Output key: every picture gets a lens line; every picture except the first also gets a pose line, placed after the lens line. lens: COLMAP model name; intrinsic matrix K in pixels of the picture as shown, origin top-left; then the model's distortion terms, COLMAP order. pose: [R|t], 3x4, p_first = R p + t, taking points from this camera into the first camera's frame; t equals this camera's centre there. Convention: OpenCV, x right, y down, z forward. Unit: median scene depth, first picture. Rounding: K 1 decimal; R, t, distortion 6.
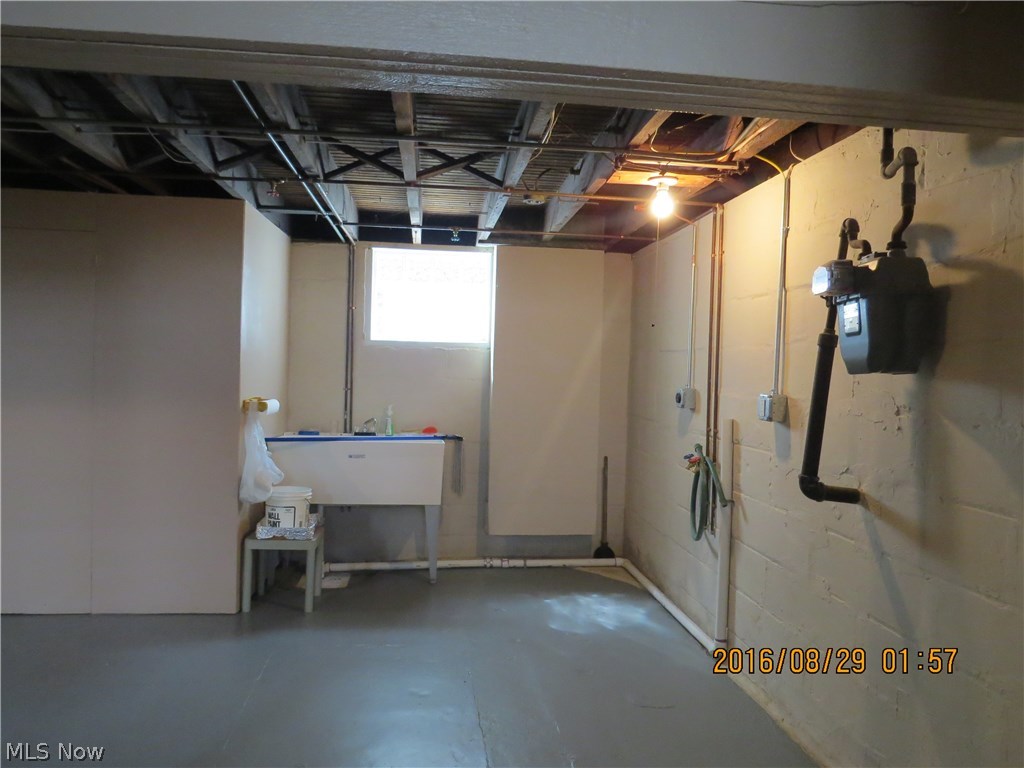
lens RADIAL K [[728.8, 0, 515.9], [0, 728.8, 378.3], [0, 0, 1]] dist [0.000823, 0.000774]
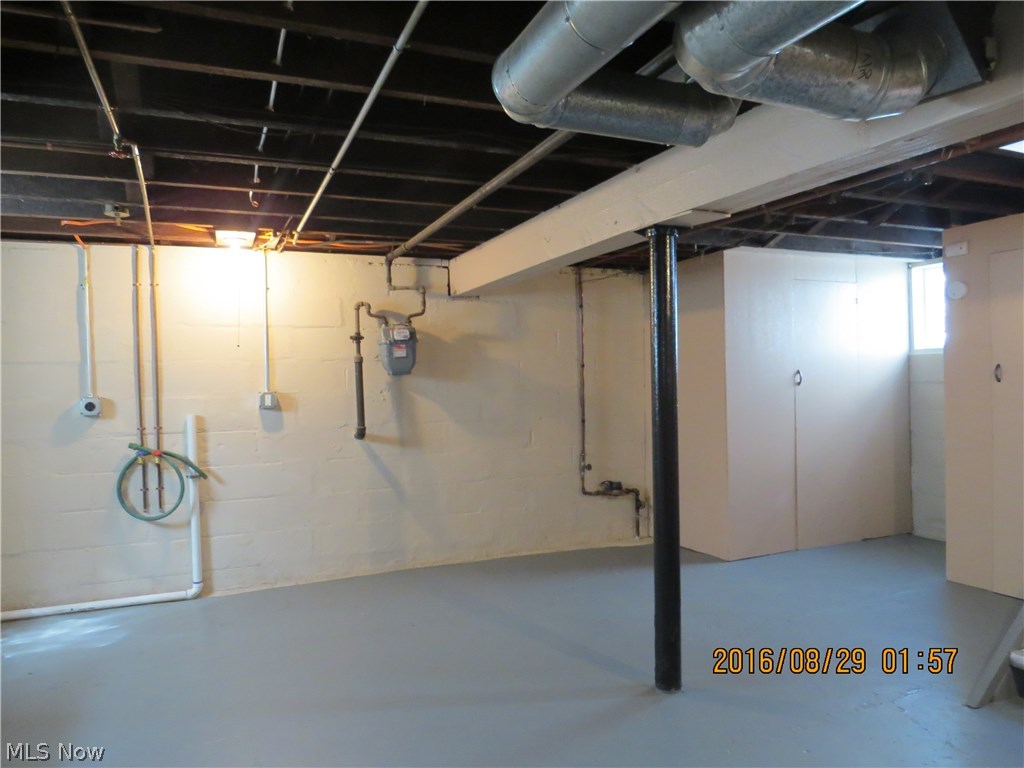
lens RADIAL K [[728.8, 0, 513.9], [0, 728.8, 384.5], [0, 0, 1]] dist [0.000823, 0.000774]
pose [[-0.272960, -0.036939, 0.961316, -1.698316], [0.030634, 0.998422, 0.047063, -0.067895], [-0.961538, 0.042295, -0.271398, 1.173710]]
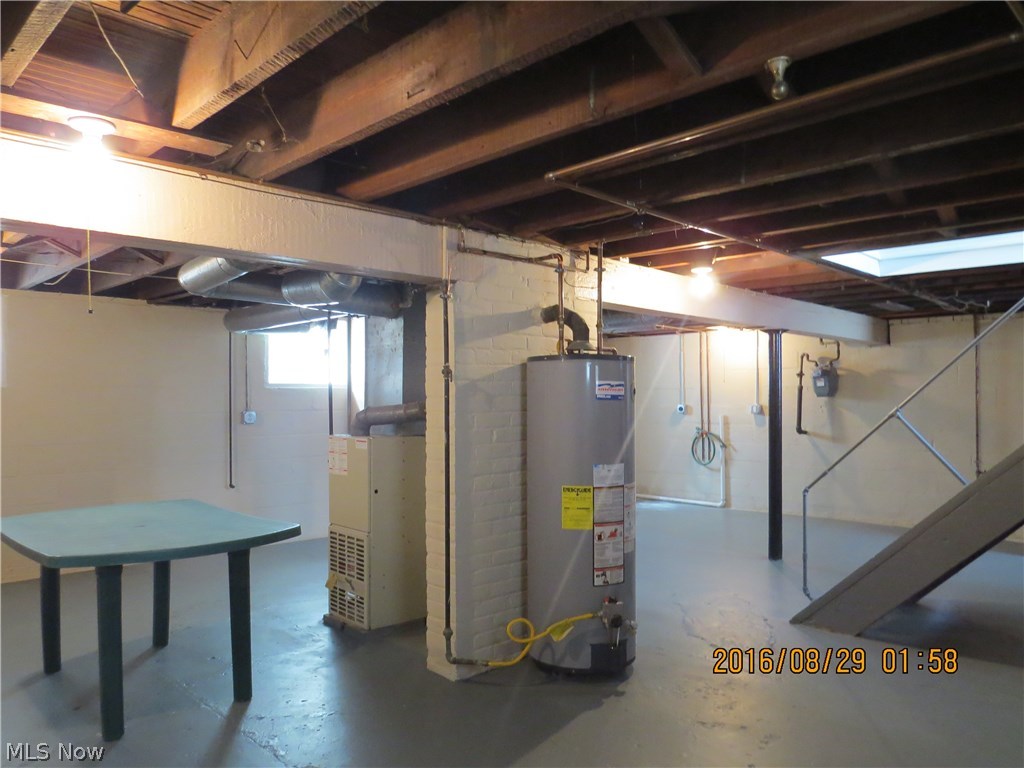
lens RADIAL K [[728.8, 0, 513.4], [0, 728.8, 388.0], [0, 0, 1]] dist [0.000823, 0.000774]
pose [[0.775738, -0.037430, 0.629944, -2.886451], [0.047458, 0.998873, 0.000910, -0.121976], [-0.629268, 0.029190, 0.776640, -0.851180]]
